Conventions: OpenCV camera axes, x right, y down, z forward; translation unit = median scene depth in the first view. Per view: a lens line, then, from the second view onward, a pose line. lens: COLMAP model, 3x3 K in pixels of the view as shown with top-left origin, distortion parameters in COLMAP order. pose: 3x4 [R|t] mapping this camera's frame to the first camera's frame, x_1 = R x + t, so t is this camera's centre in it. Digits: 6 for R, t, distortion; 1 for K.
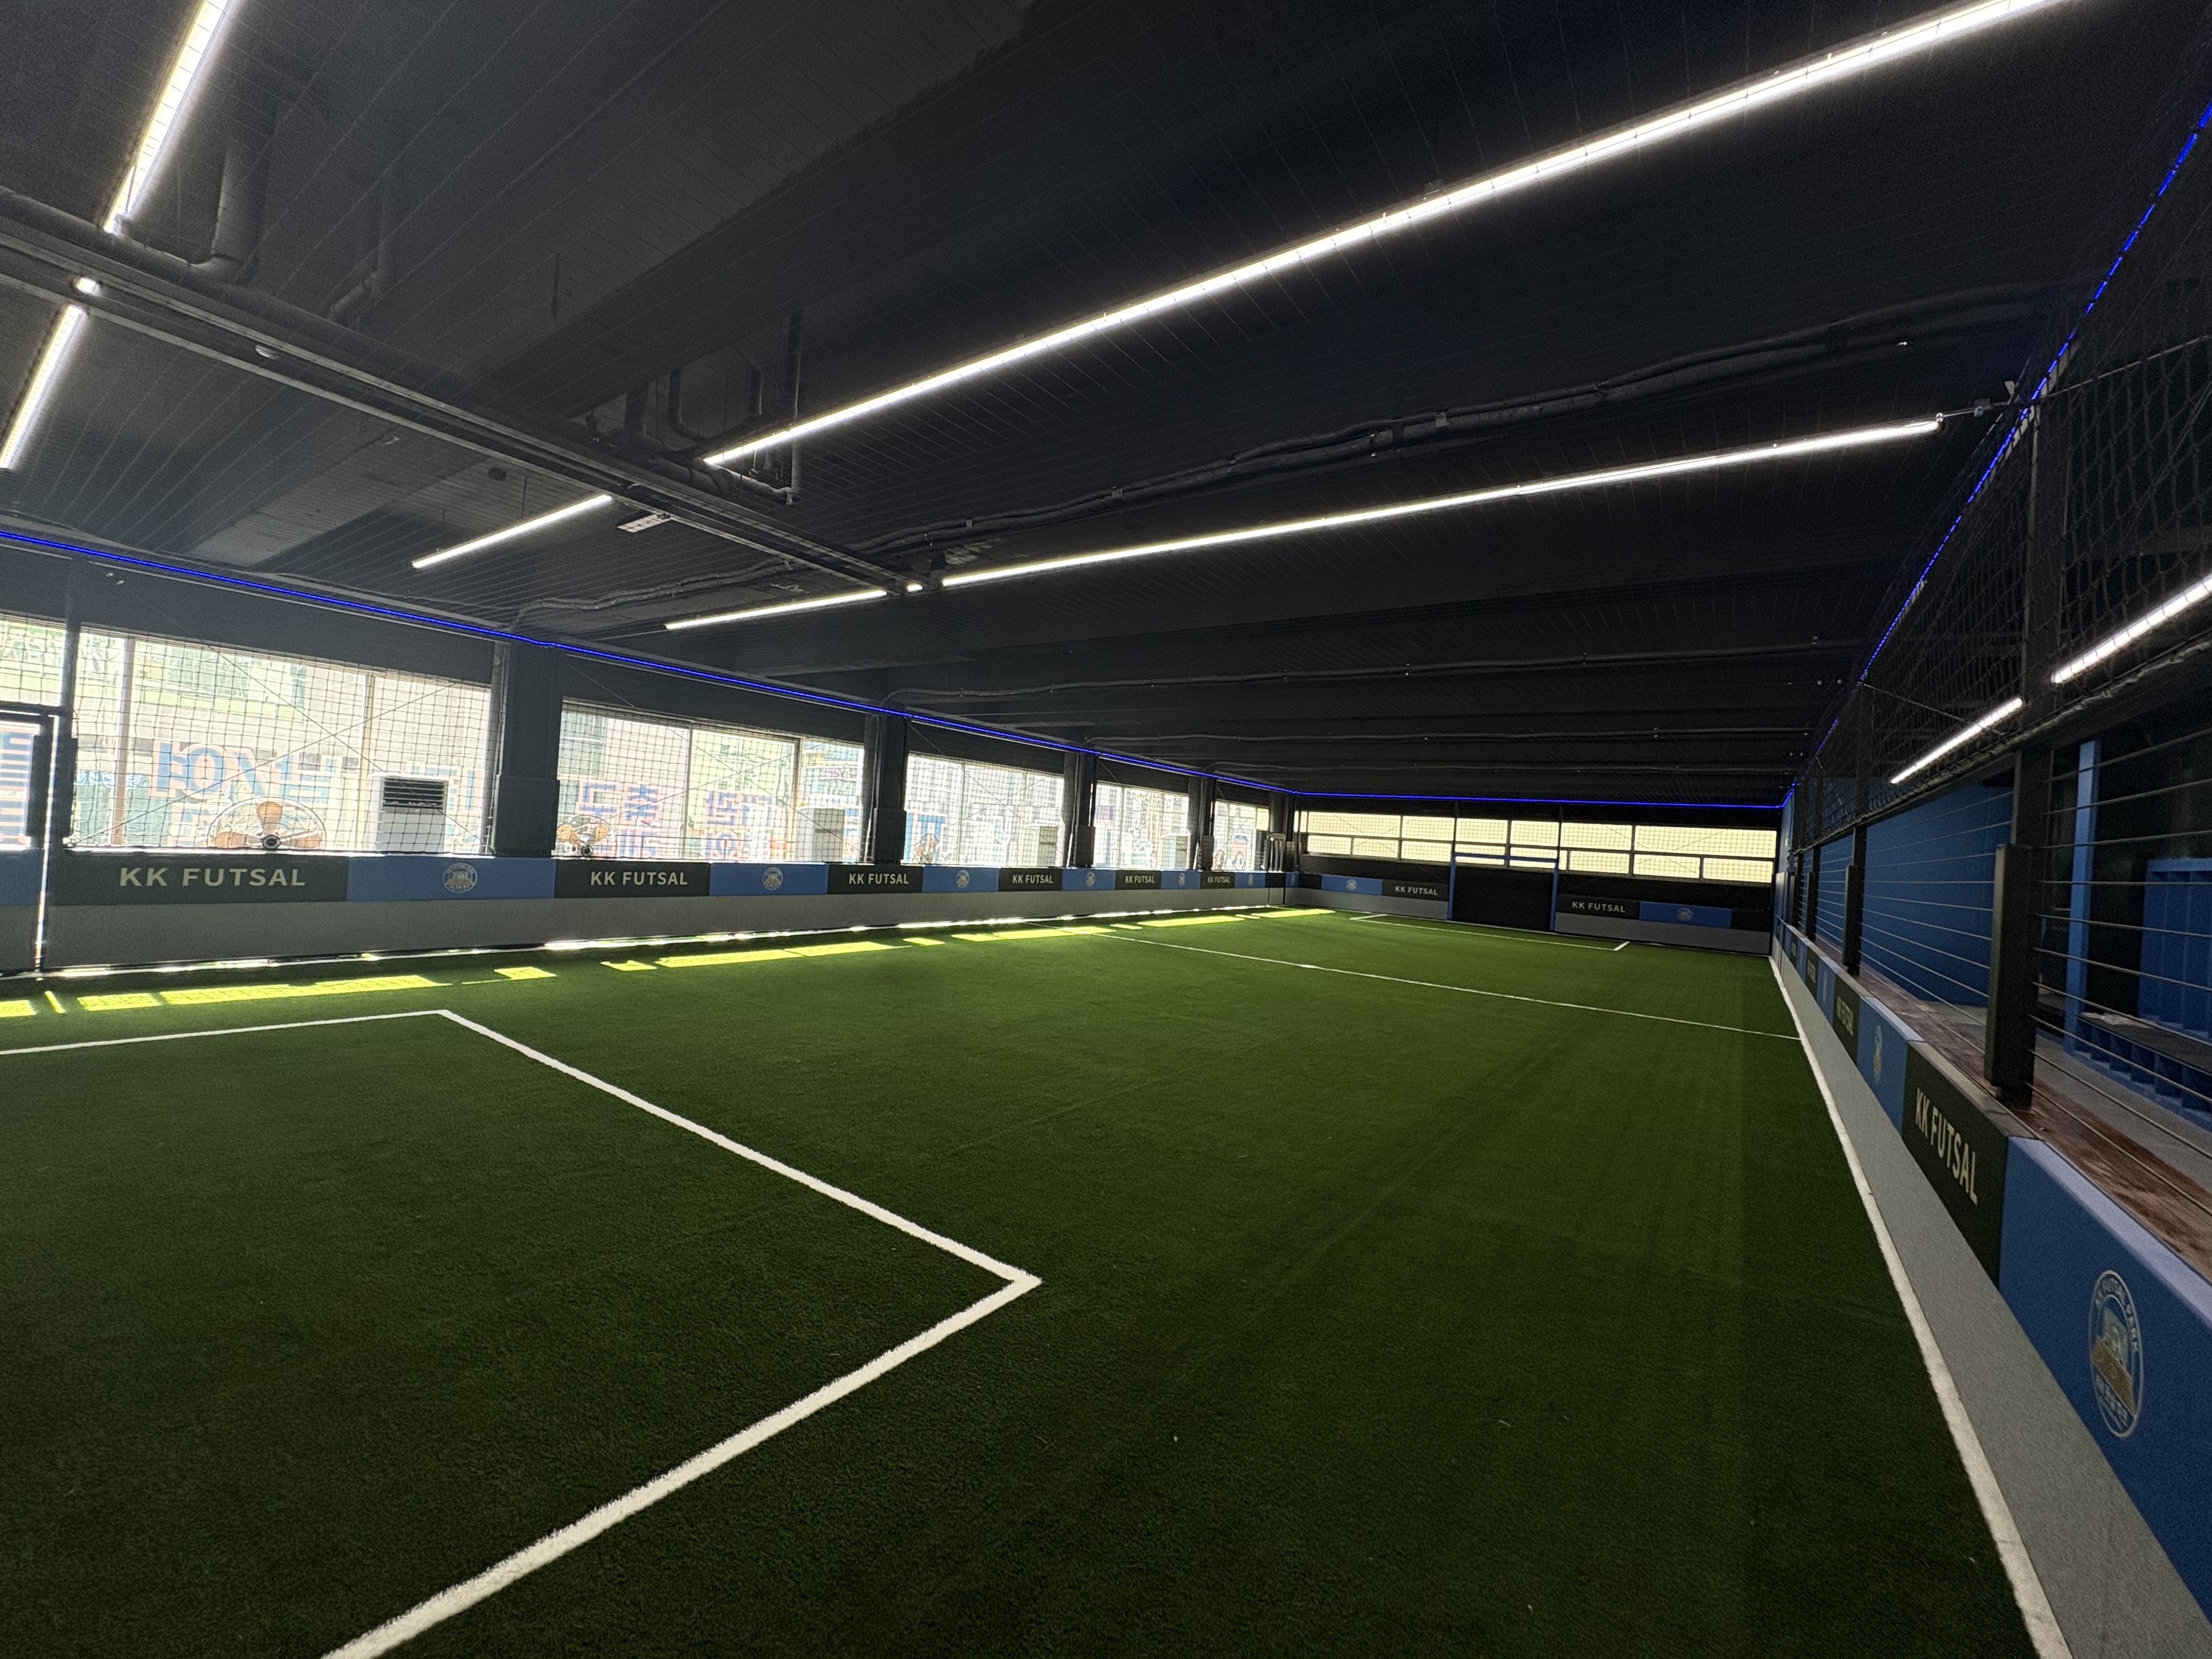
lens RADIAL K [[879.5, 0, 1106.0], [0, 879.5, 829.5], [0, 0, 1]] dist [0.002076, -0.000196]
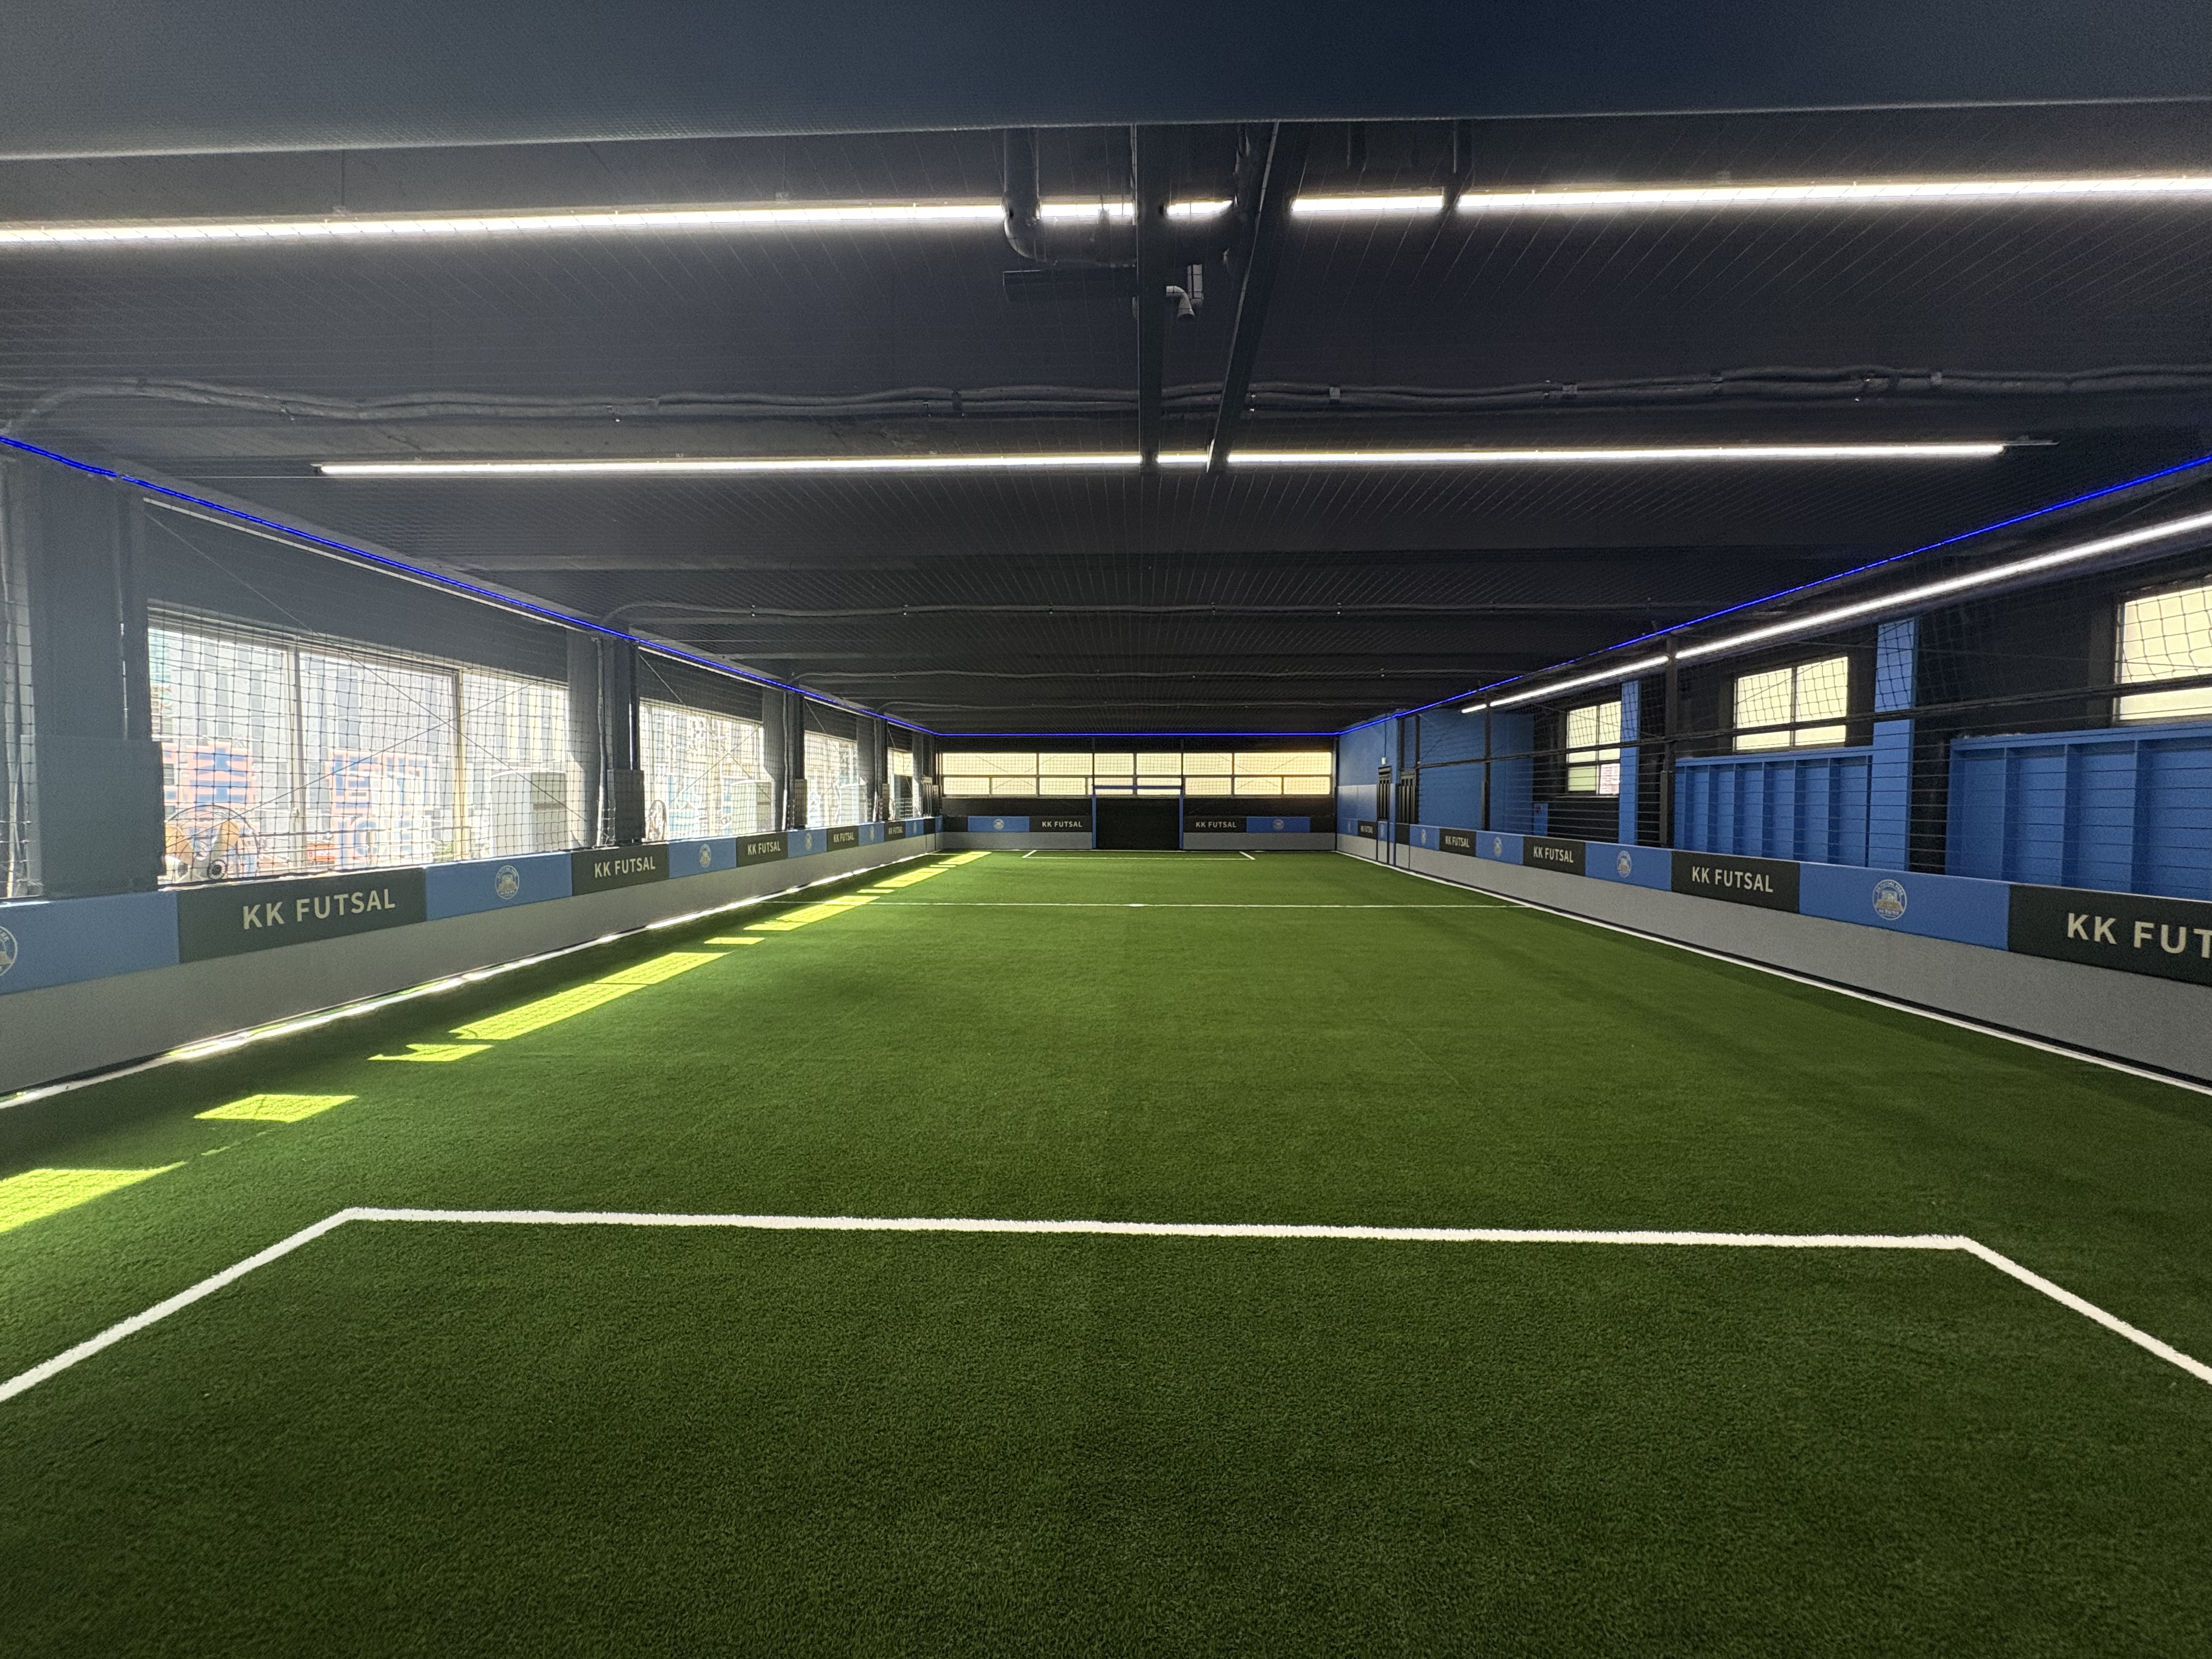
lens RADIAL K [[879.5, 0, 1106.0], [0, 879.5, 829.5], [0, 0, 1]] dist [0.002076, -0.000196]
pose [[0.832028, -0.087942, 0.547718, -0.216786], [0.051522, 0.995337, 0.081547, -0.008707], [-0.552336, -0.039630, 0.832679, 0.120088]]
